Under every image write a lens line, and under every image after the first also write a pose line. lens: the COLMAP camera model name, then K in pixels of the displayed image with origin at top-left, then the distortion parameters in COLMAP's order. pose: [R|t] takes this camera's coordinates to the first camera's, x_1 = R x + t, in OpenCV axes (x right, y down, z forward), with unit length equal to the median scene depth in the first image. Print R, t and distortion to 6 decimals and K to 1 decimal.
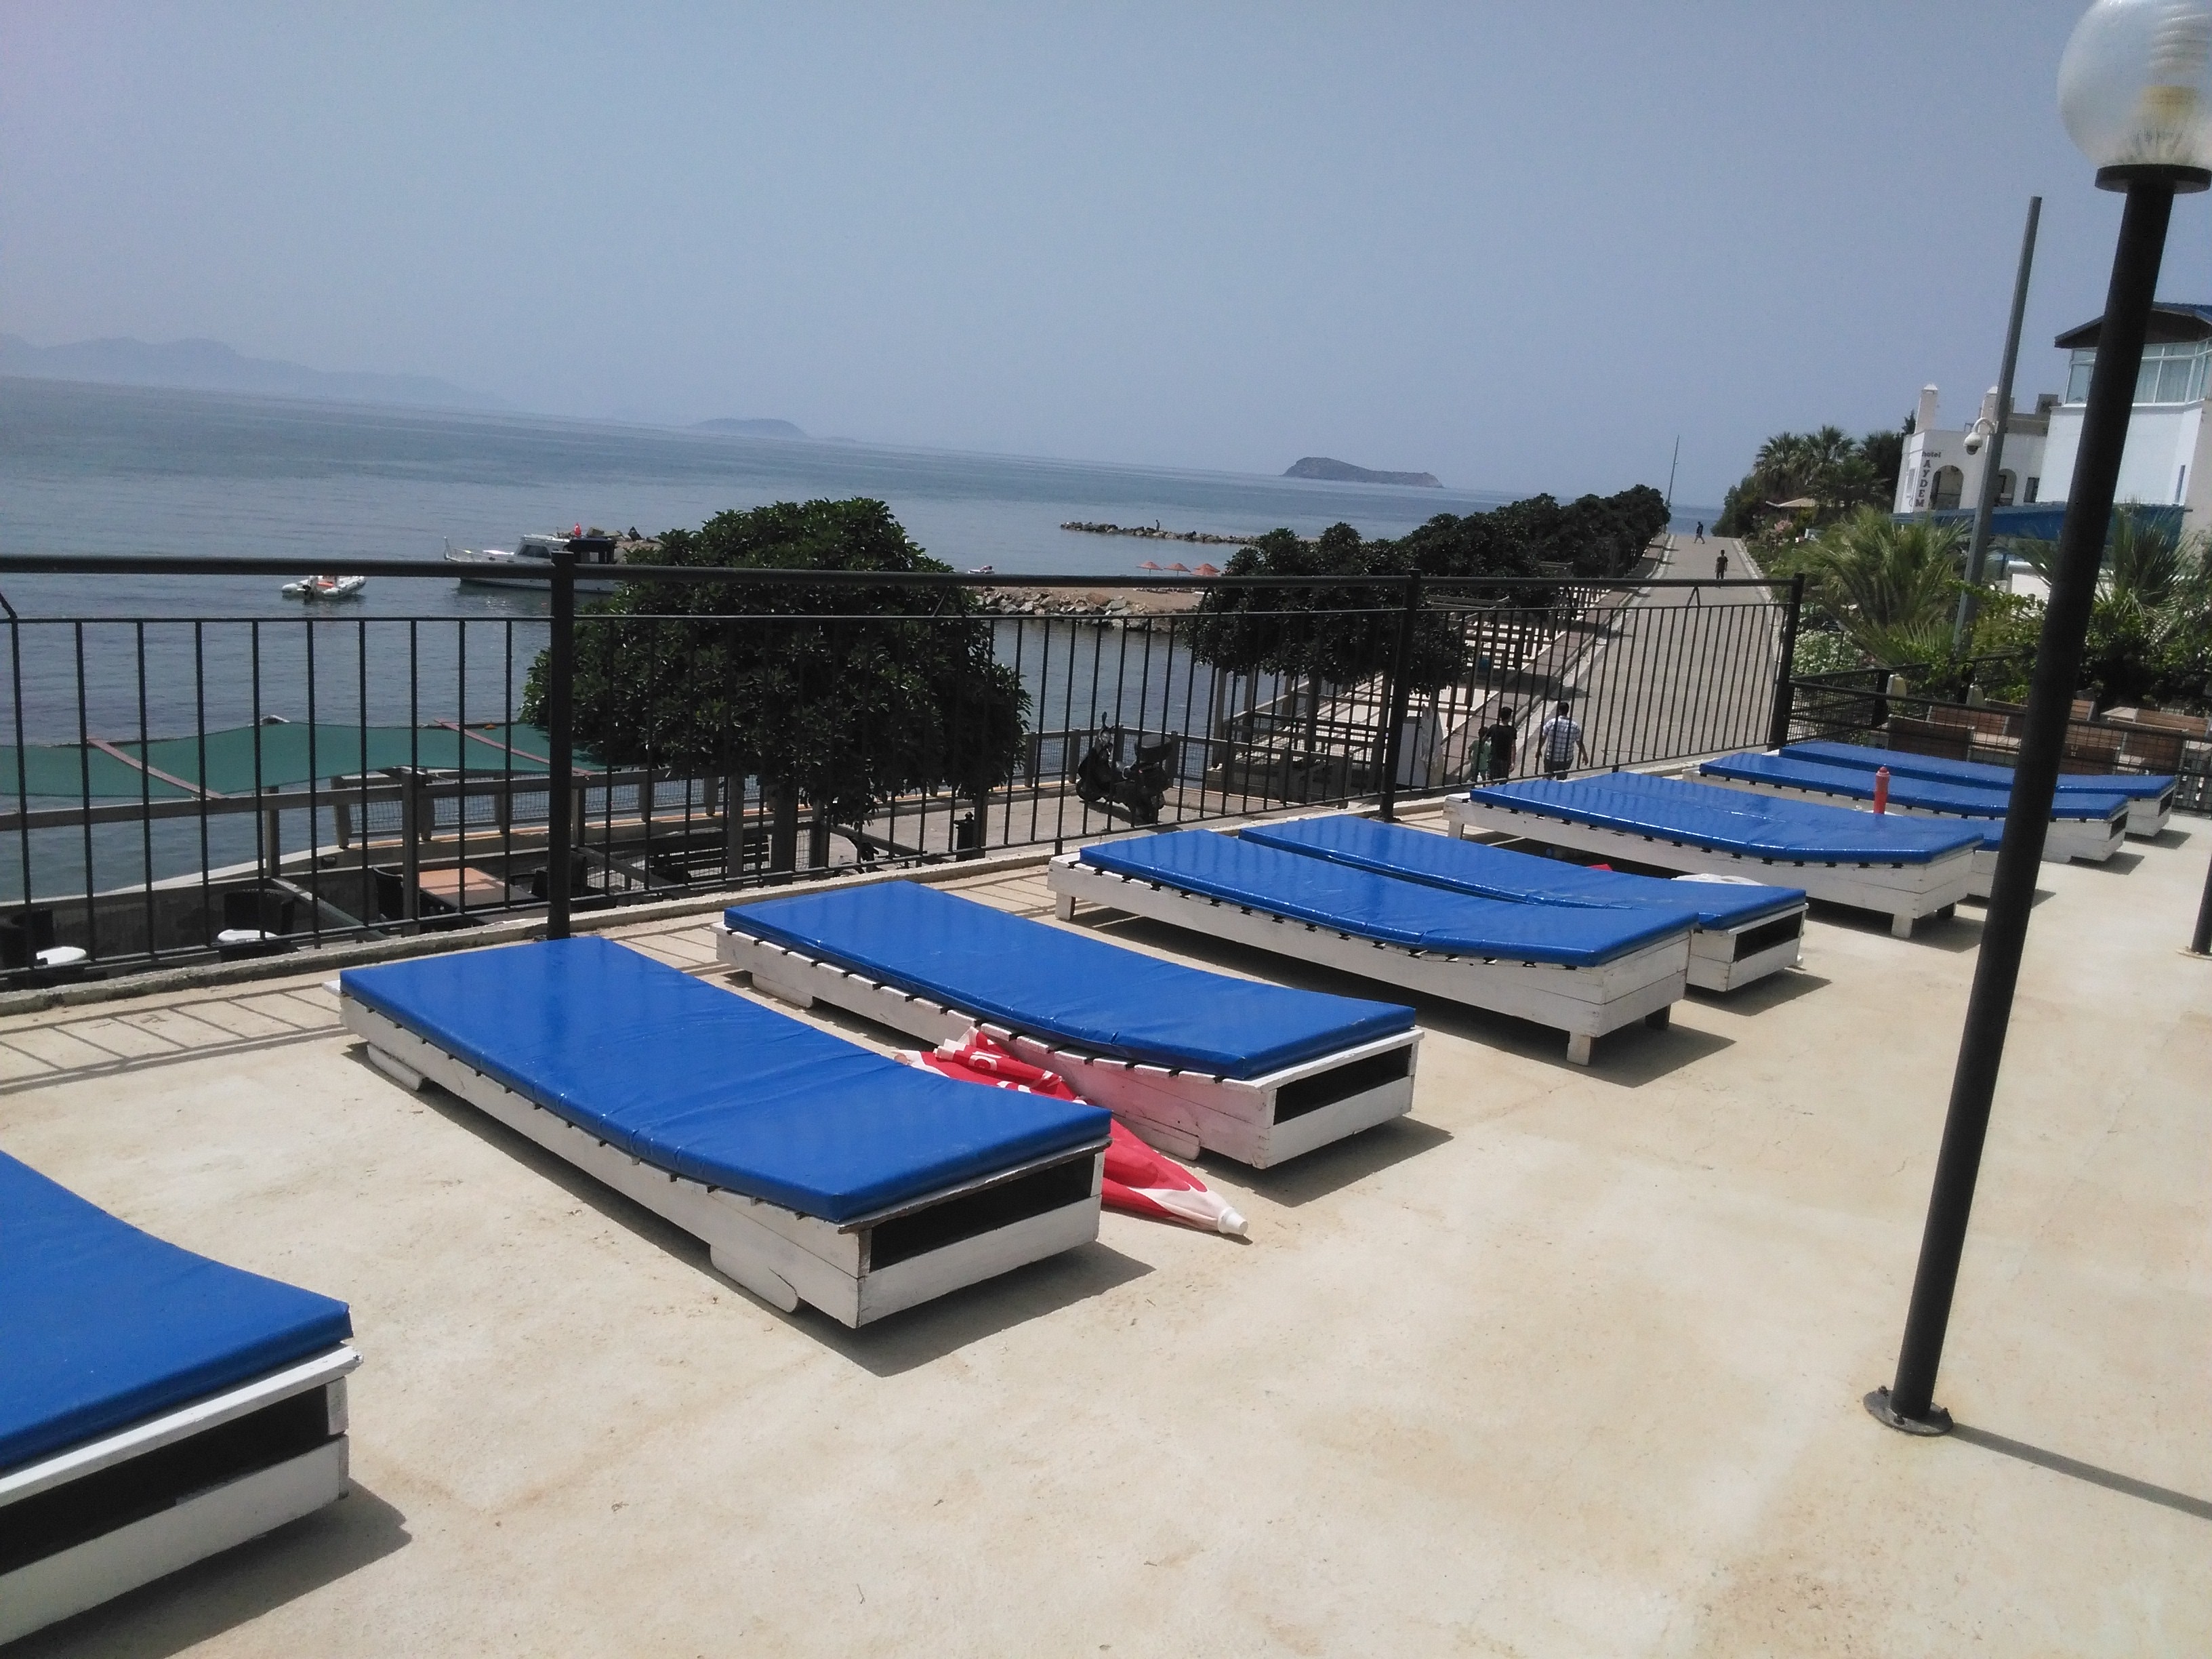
lens RADIAL K [[1778.2, 0, 1106.0], [0, 1778.2, 829.5], [0, 0, 1]] dist [0.113992, -0.205803]
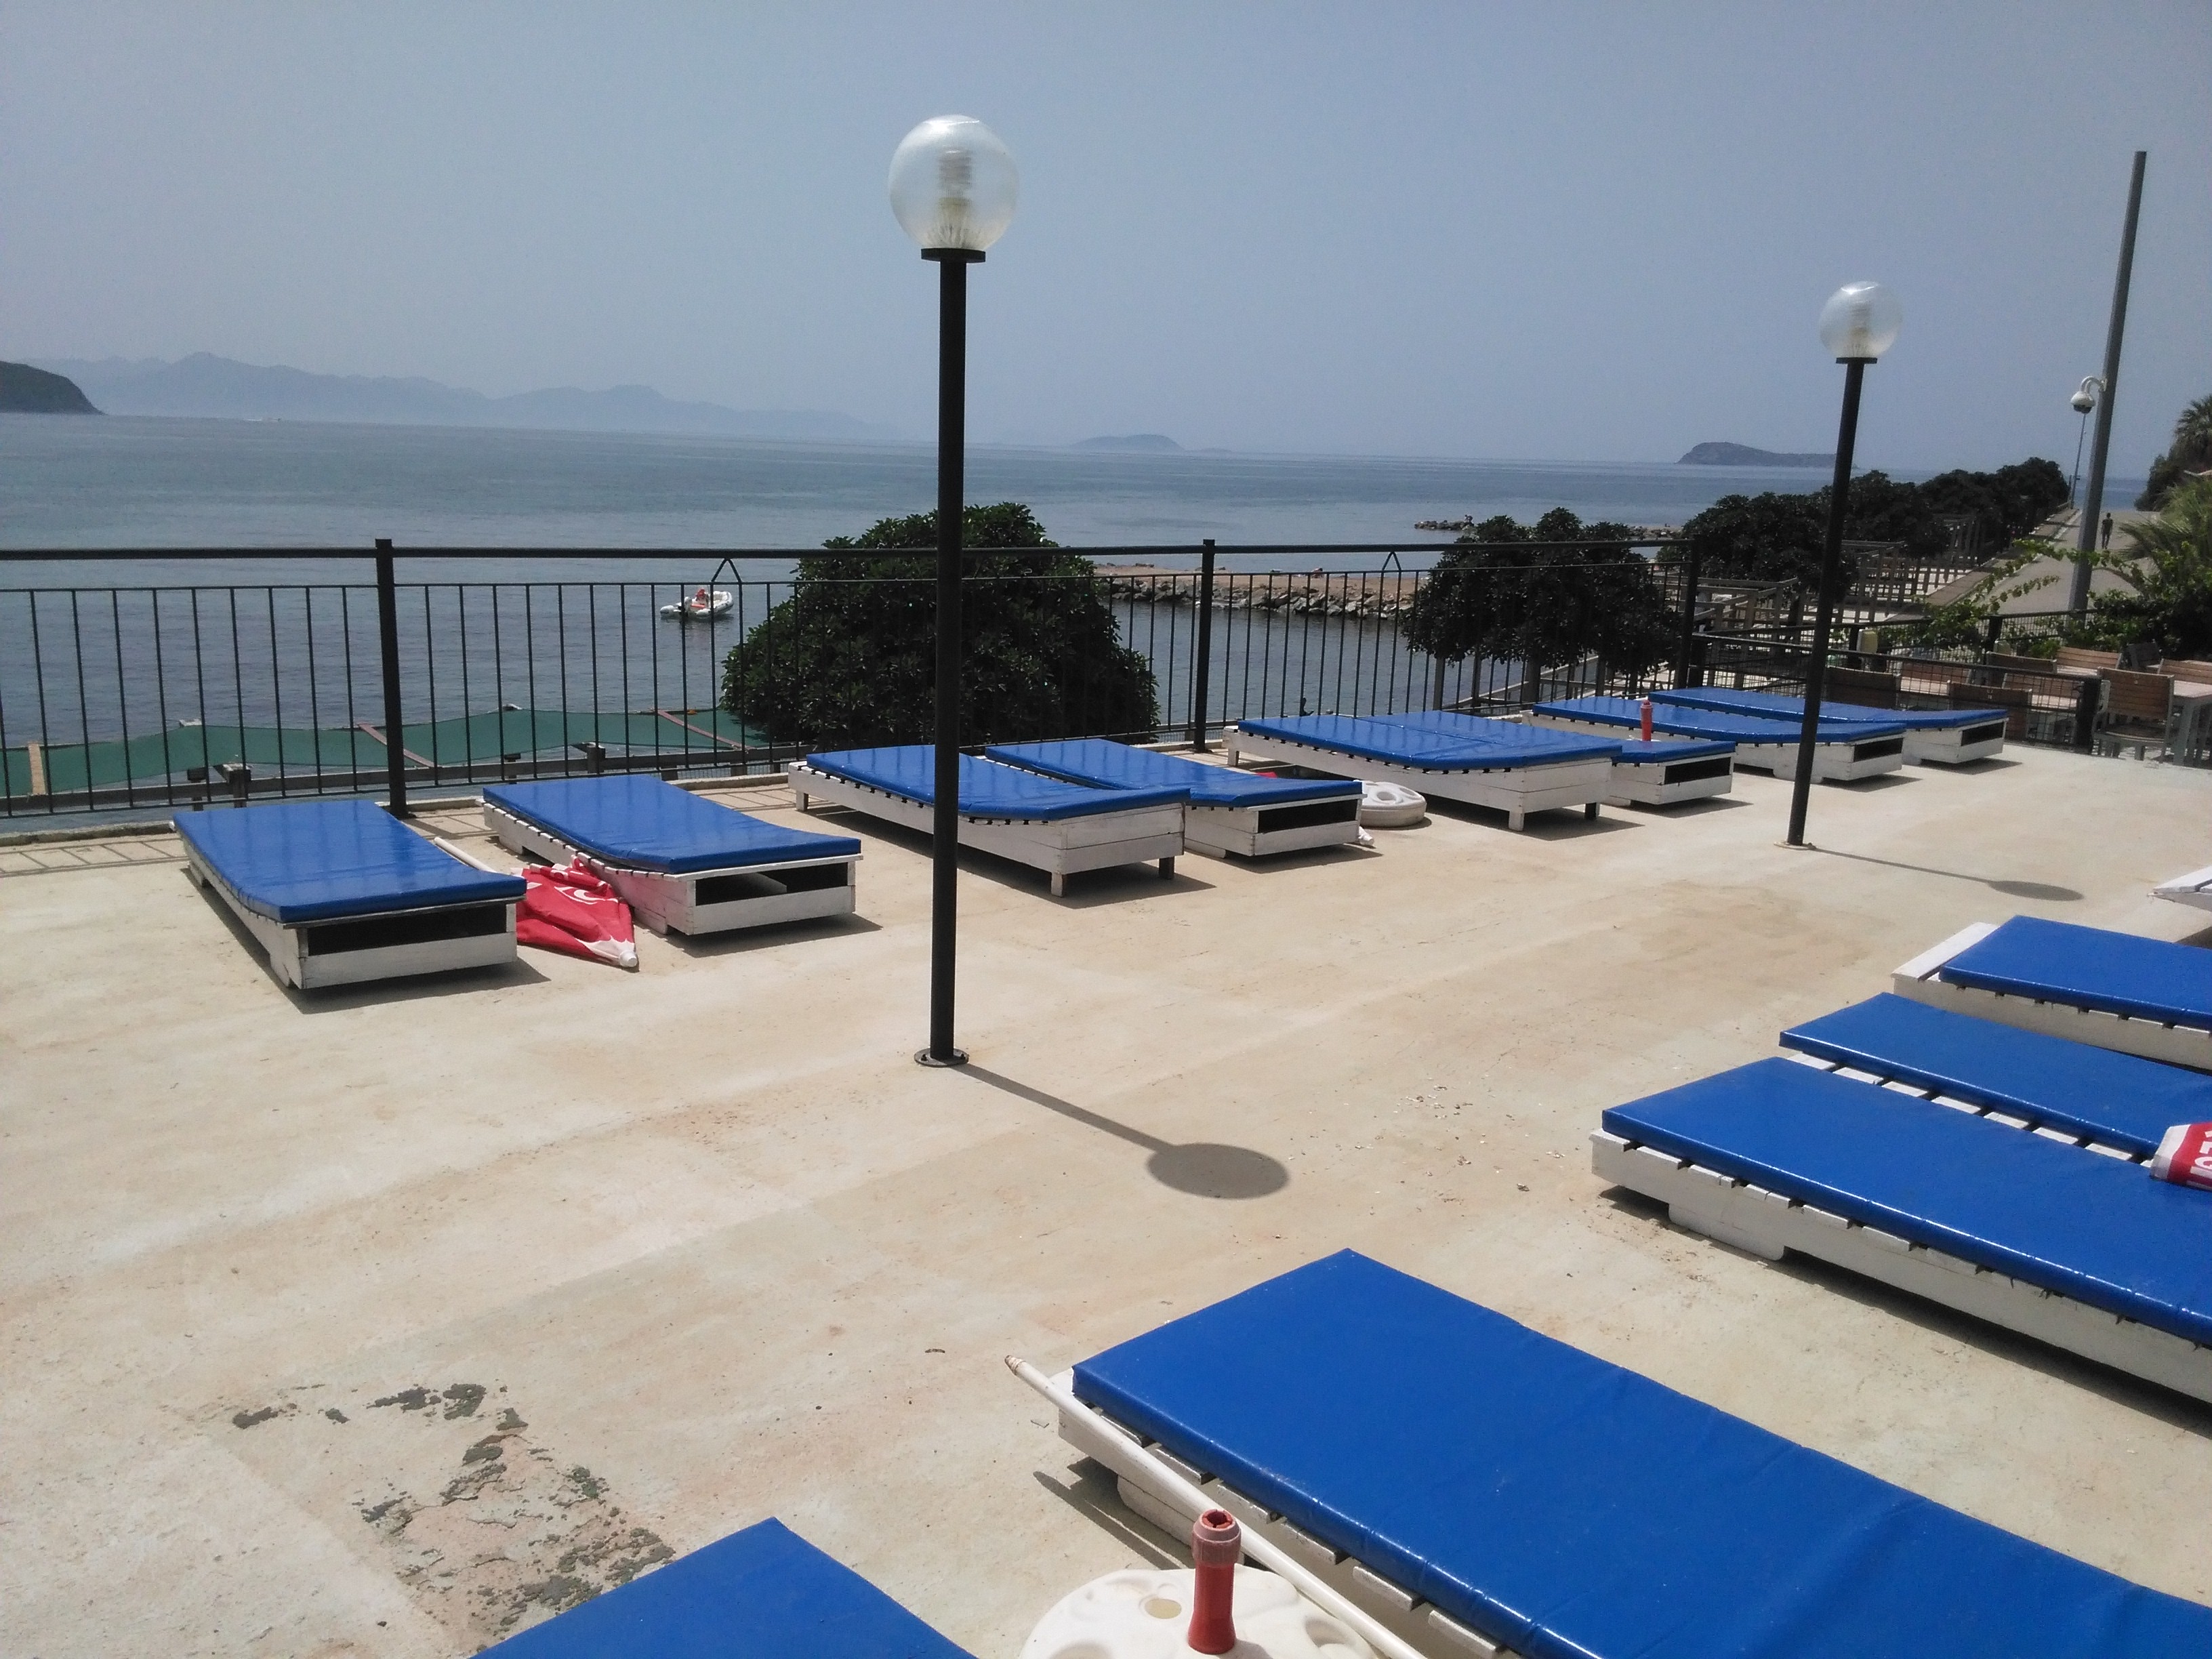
lens RADIAL K [[1778.2, 0, 1106.0], [0, 1778.2, 829.5], [0, 0, 1]] dist [0.113992, -0.205803]
pose [[0.979104, -0.003516, -0.203328, 0.170517], [0.002841, 0.999989, -0.003613, 0.025761], [0.203338, 0.002960, 0.979104, -0.087866]]
